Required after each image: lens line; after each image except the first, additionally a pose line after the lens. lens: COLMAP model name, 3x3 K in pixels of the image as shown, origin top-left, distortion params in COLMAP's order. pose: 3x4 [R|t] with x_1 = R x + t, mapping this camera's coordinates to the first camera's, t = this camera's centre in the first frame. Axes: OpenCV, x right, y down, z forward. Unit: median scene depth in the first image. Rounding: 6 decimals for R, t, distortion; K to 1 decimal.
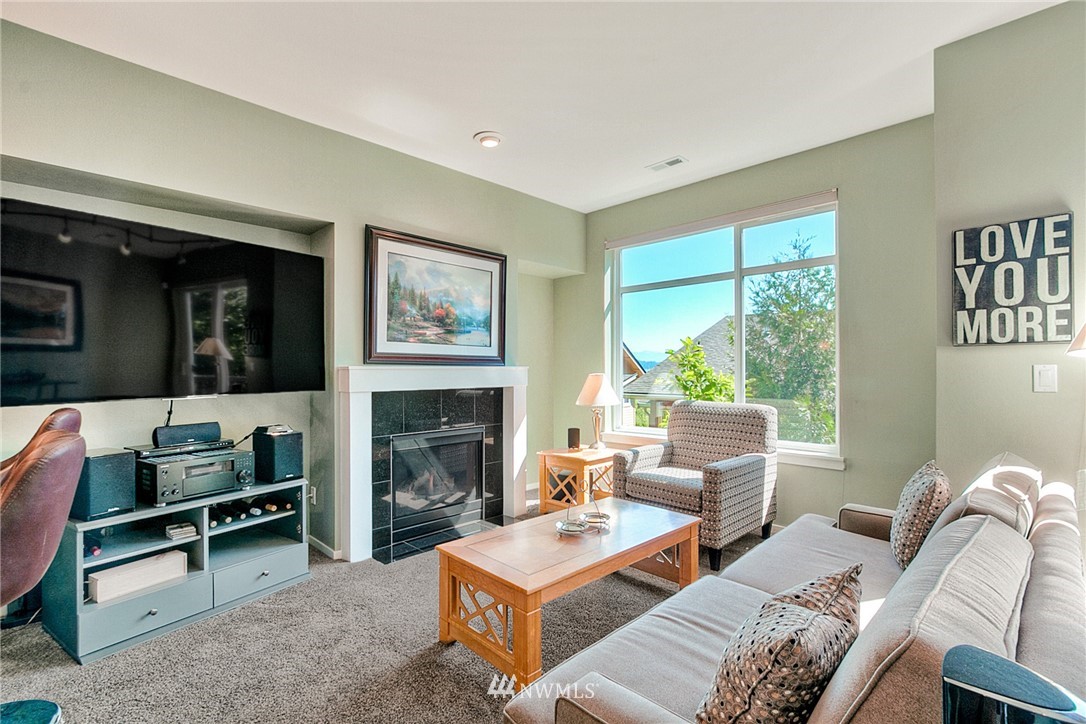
lens RADIAL K [[499.9, 0, 540.4], [0, 499.9, 368.9], [0, 0, 1]] dist [-0.006986, 0.001869]
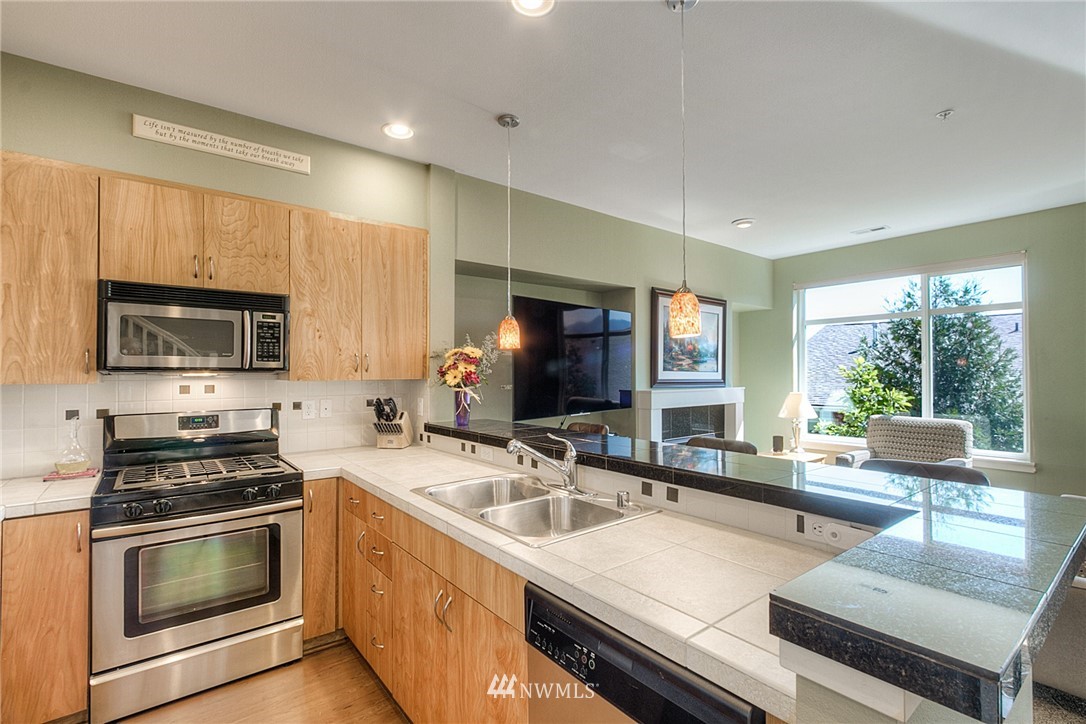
lens RADIAL K [[499.9, 0, 541.1], [0, 499.9, 368.0], [0, 0, 1]] dist [-0.006986, 0.001869]
pose [[0.993110, -0.001468, -0.117174, -0.474773], [0.000261, 0.999947, -0.010322, -0.049189], [0.117183, 0.010220, 0.993058, -0.394908]]
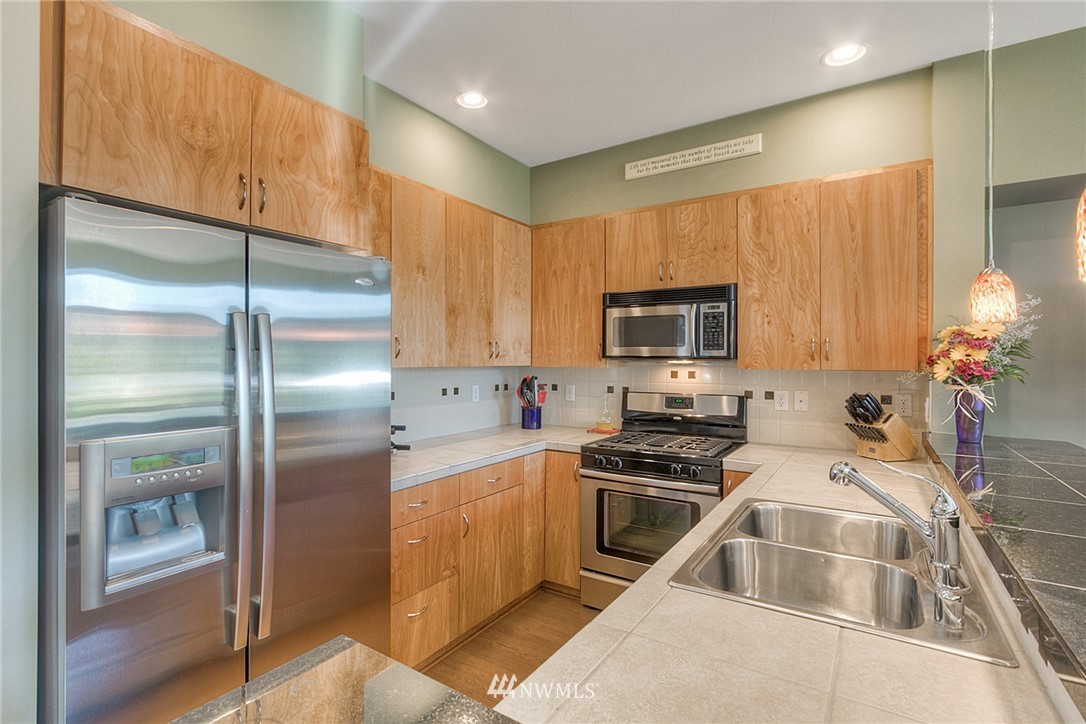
lens RADIAL K [[521.4, 0, 520.7], [0, 521.4, 358.5], [0, 0, 1]] dist [-0.005155, -0.000332]
pose [[0.185787, 0.001271, -0.982589, -0.222047], [-0.005279, 0.999986, 0.000295, -0.051969], [0.982576, 0.005132, 0.185791, -0.149298]]
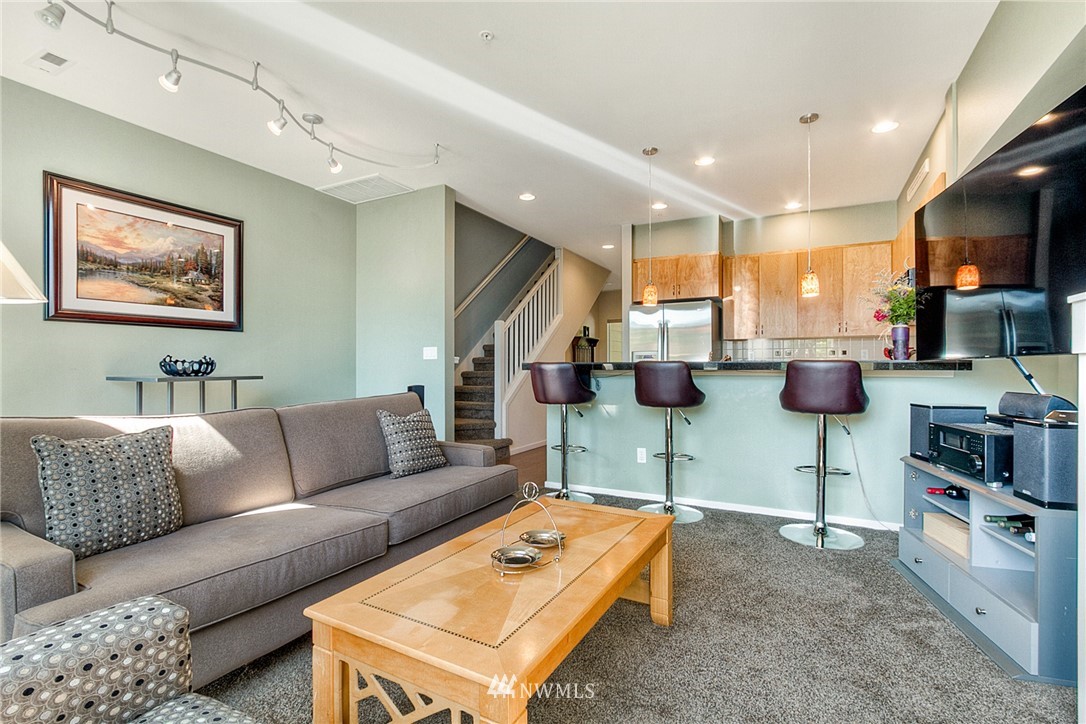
lens RADIAL K [[499.9, 0, 536.5], [0, 499.9, 366.4], [0, 0, 1]] dist [-0.006986, 0.001869]
pose [[-0.958400, 0.001522, -0.285423, 0.190325], [0.001374, 0.999999, 0.000718, 0.052034], [0.285424, 0.000296, -0.958401, 1.165661]]
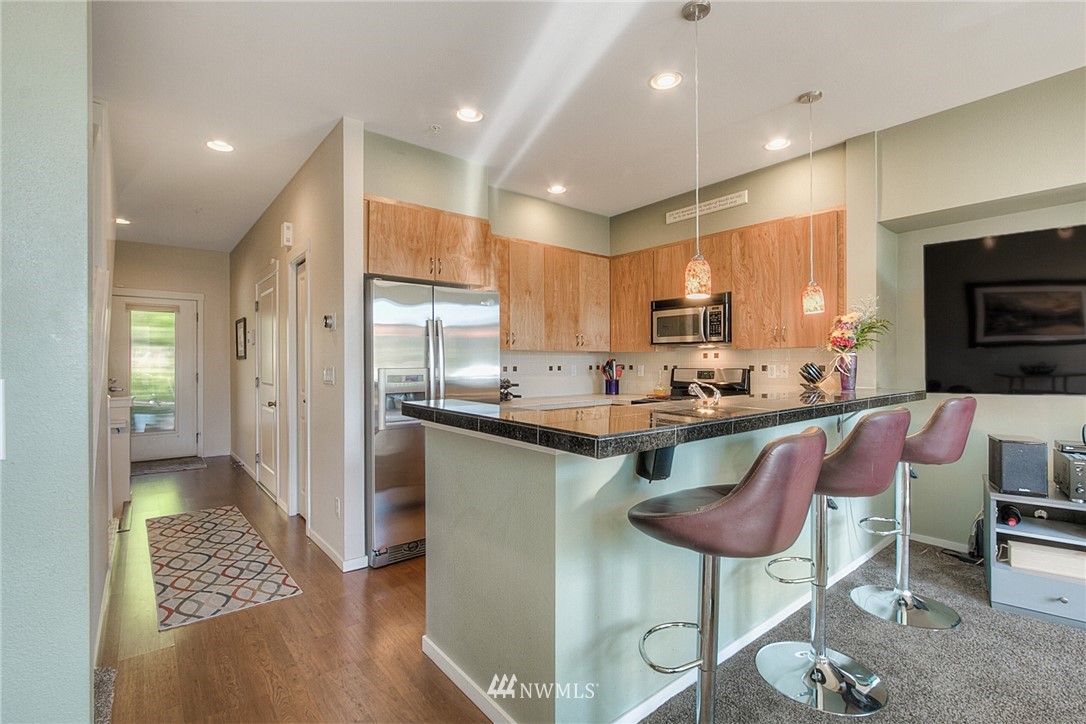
lens RADIAL K [[499.9, 0, 541.4], [0, 499.9, 363.6], [0, 0, 1]] dist [-0.006986, 0.001869]
pose [[-0.101524, 0.002879, -0.994829, 0.243487], [0.001155, 0.999995, 0.002776, -0.007127], [0.994832, -0.000867, -0.101527, 0.010630]]
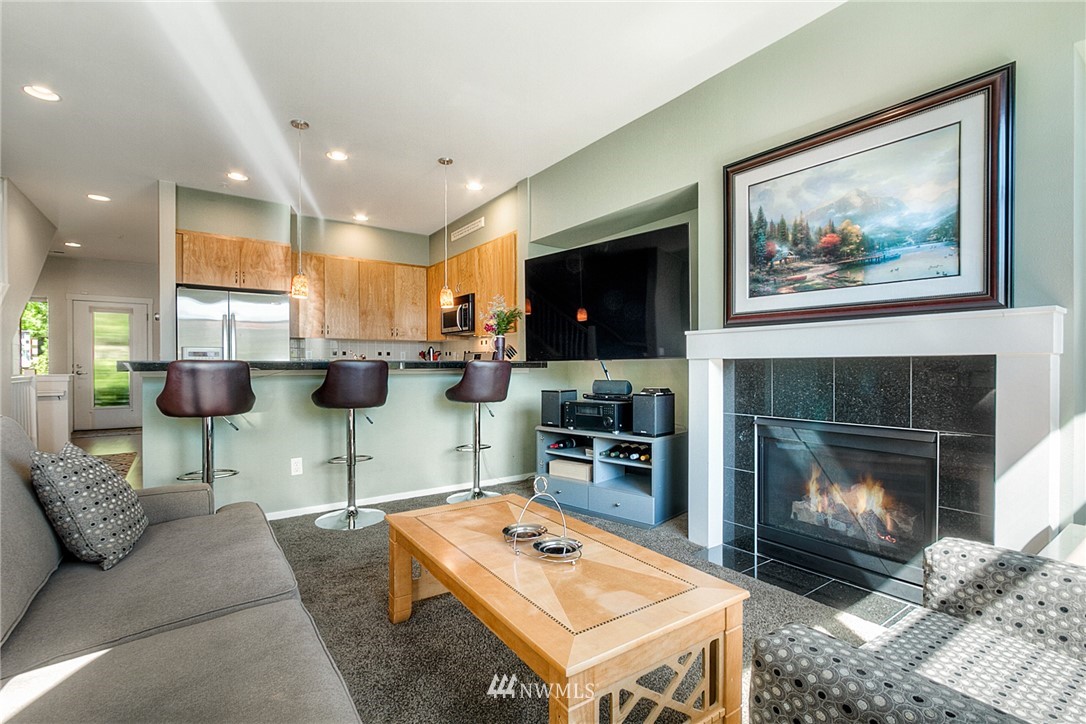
lens RADIAL K [[499.9, 0, 542.6], [0, 499.9, 365.7], [0, 0, 1]] dist [-0.006986, 0.001869]
pose [[-0.168519, 0.002022, -0.985696, 0.538834], [0.001522, 0.999997, 0.001791, 0.052254], [0.985697, -0.001198, -0.168522, 0.801789]]
